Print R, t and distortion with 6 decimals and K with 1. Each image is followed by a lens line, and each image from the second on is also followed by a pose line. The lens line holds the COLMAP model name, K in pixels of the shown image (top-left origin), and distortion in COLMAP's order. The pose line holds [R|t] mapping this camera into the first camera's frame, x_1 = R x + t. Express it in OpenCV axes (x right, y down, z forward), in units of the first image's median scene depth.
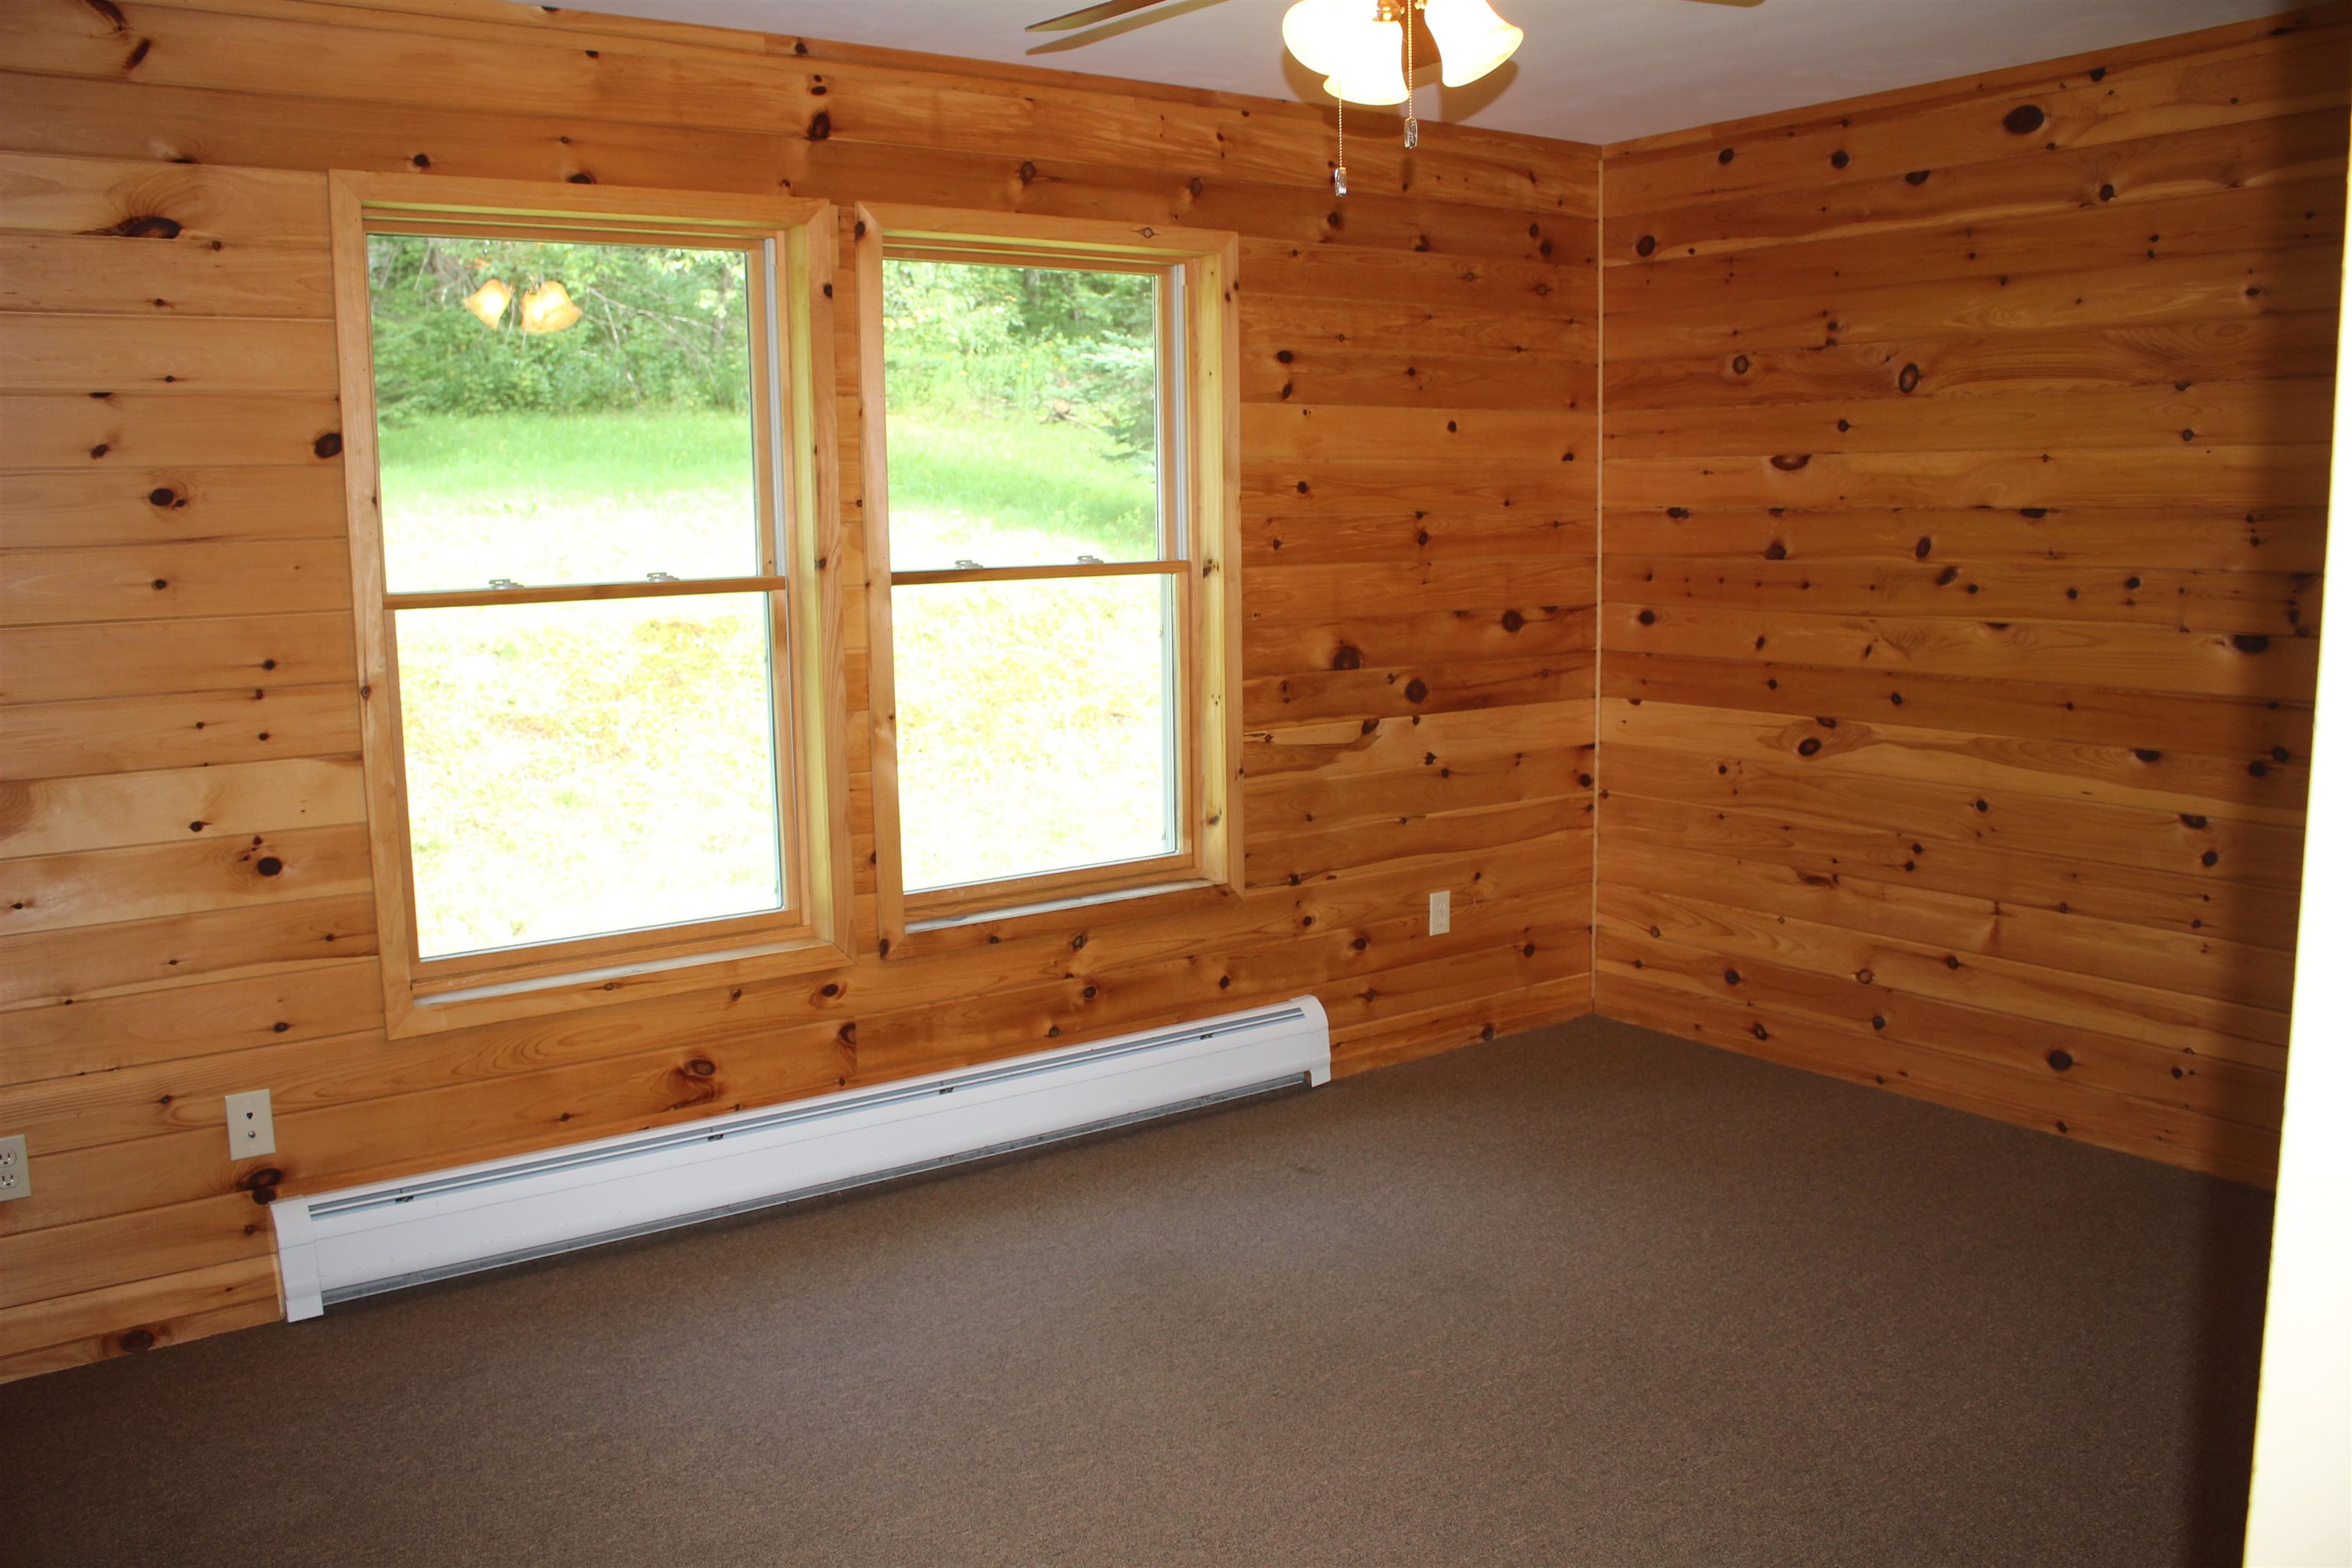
lens RADIAL K [[1949.8, 0, 1179.2], [0, 1949.8, 790.8], [0, 0, 1]] dist [-0.158396, 0.130777]
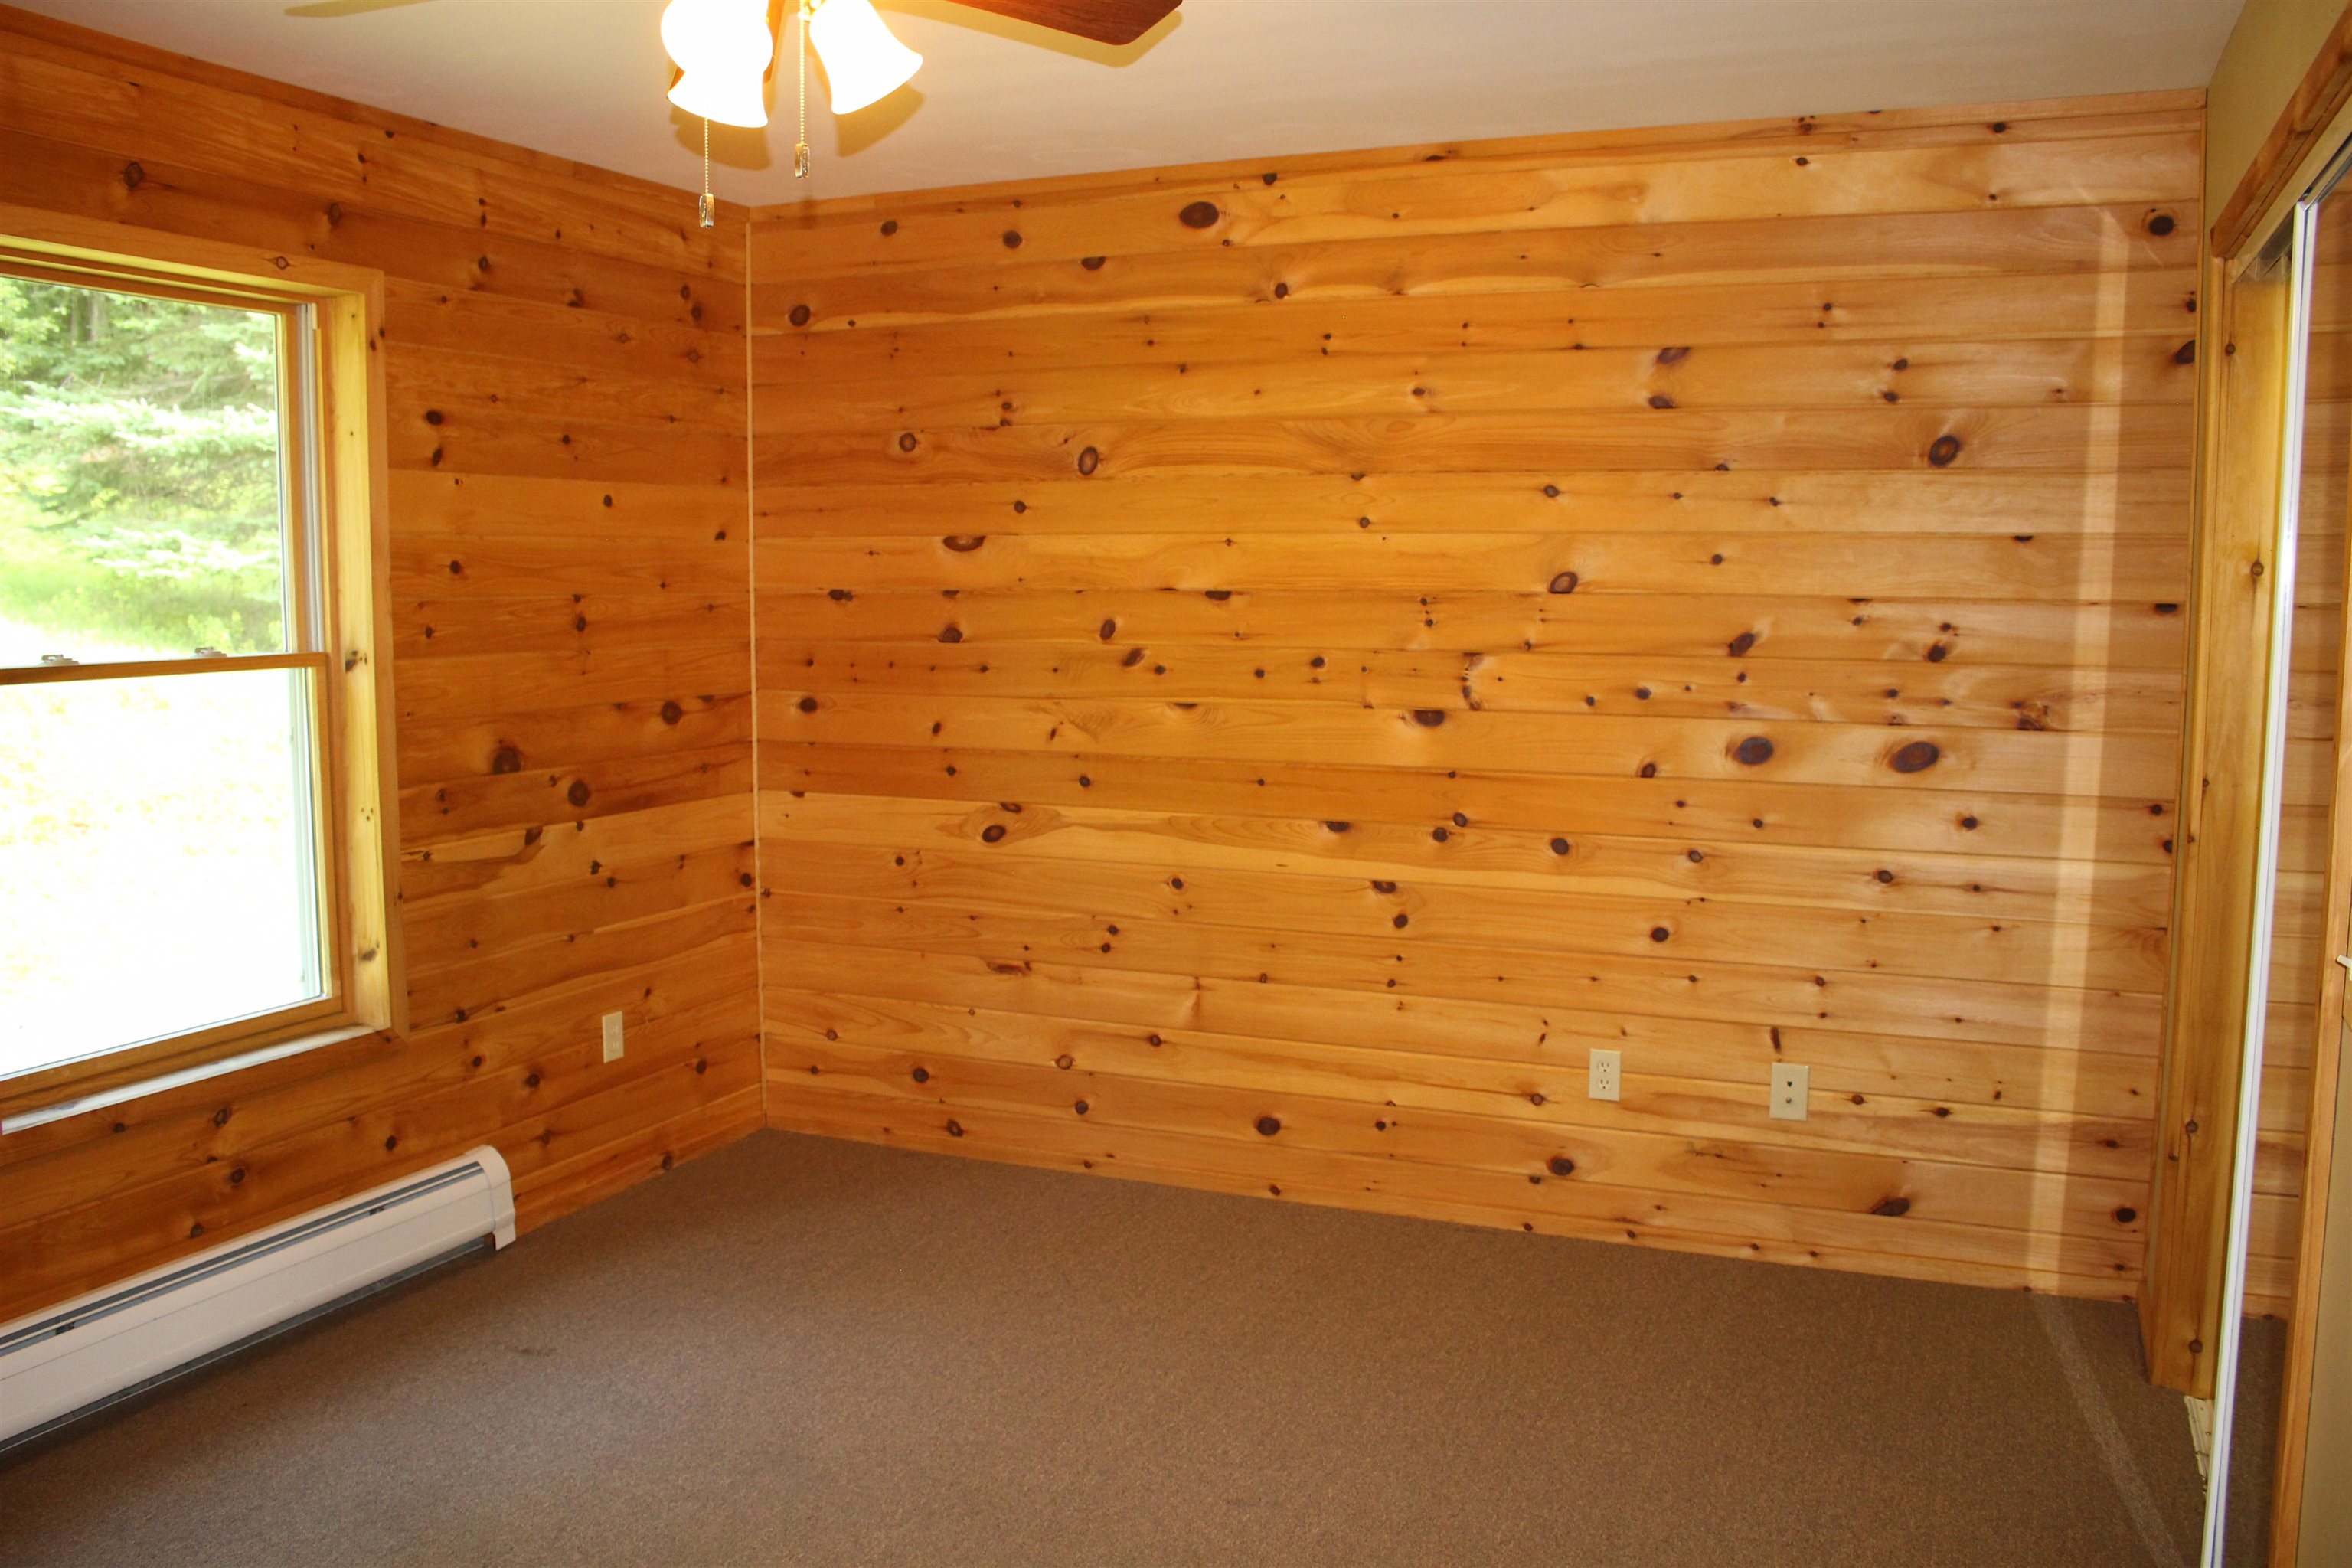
lens RADIAL K [[1949.8, 0, 1179.2], [0, 1949.8, 790.8], [0, 0, 1]] dist [-0.158396, 0.130777]
pose [[0.860164, -0.039379, 0.508495, -0.100104], [0.059505, 0.997954, -0.023375, -0.016631], [-0.506534, 0.050364, 0.860748, 0.102333]]
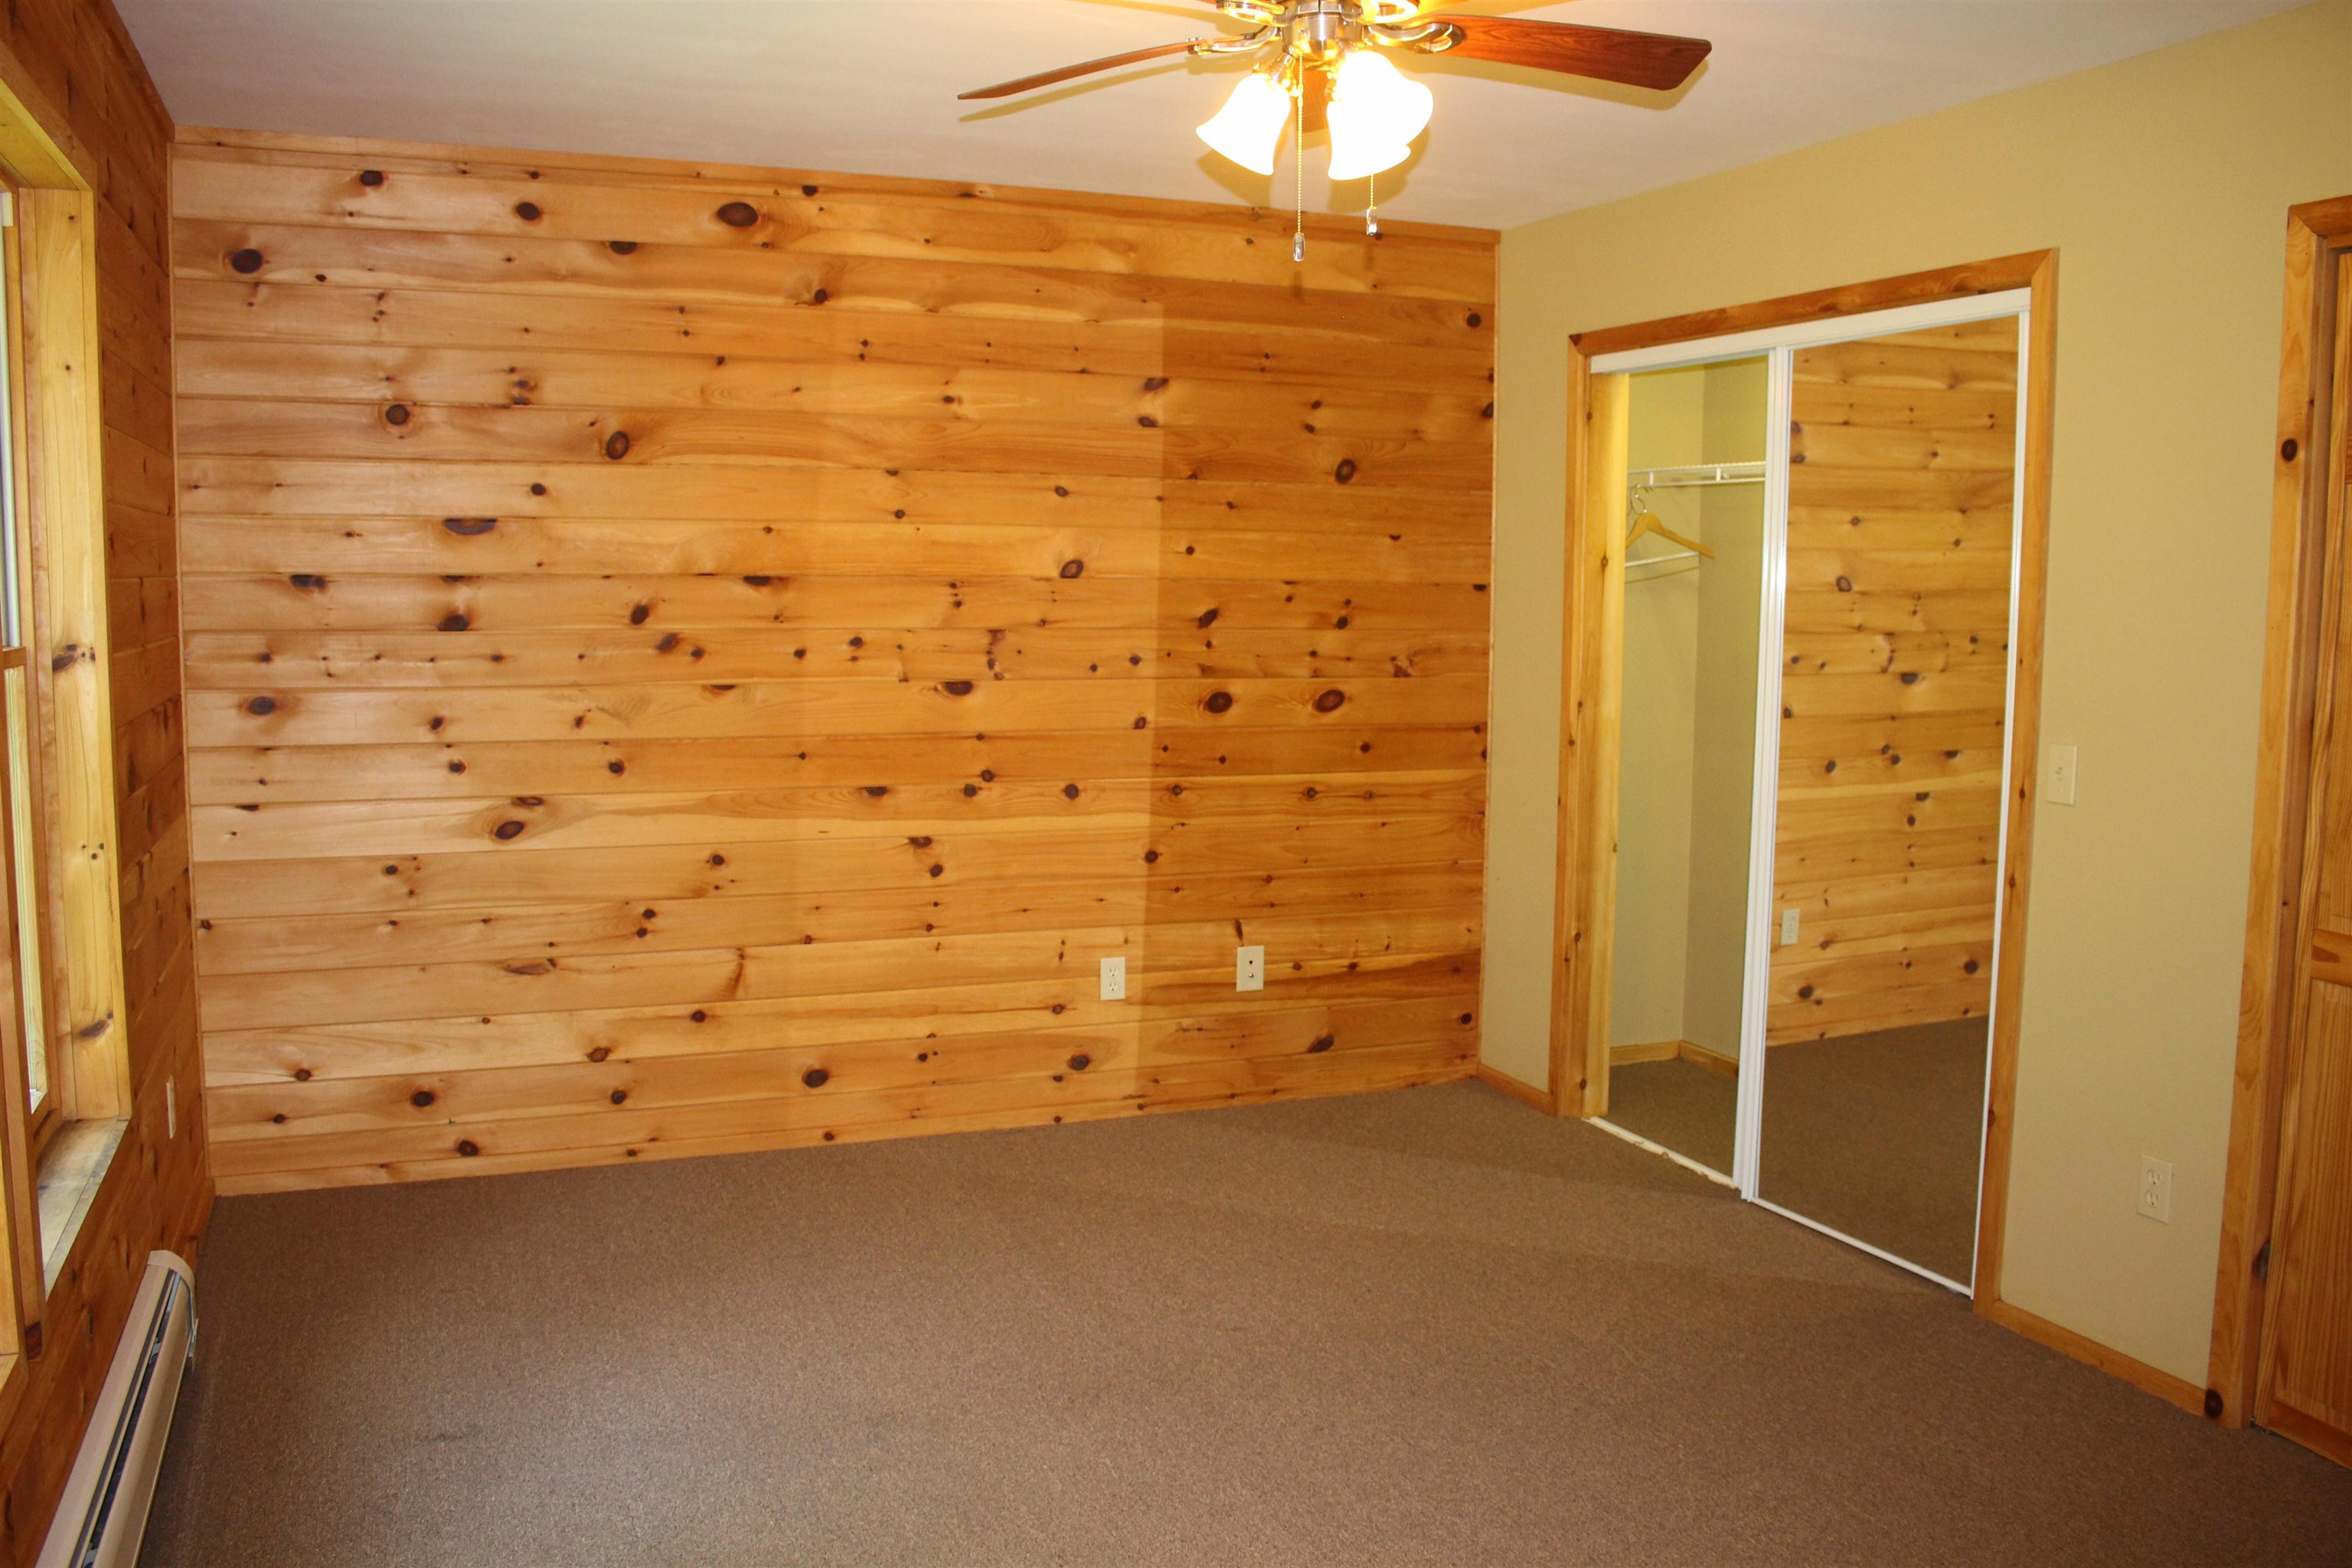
lens RADIAL K [[1953.5, 0, 1176.3], [0, 1953.5, 789.9], [0, 0, 1]] dist [-0.163510, 0.138949]
pose [[0.234916, -0.088043, 0.968020, -0.530714], [0.125827, 0.990265, 0.059531, -0.060350], [-0.963837, 0.107818, 0.243707, 0.483533]]
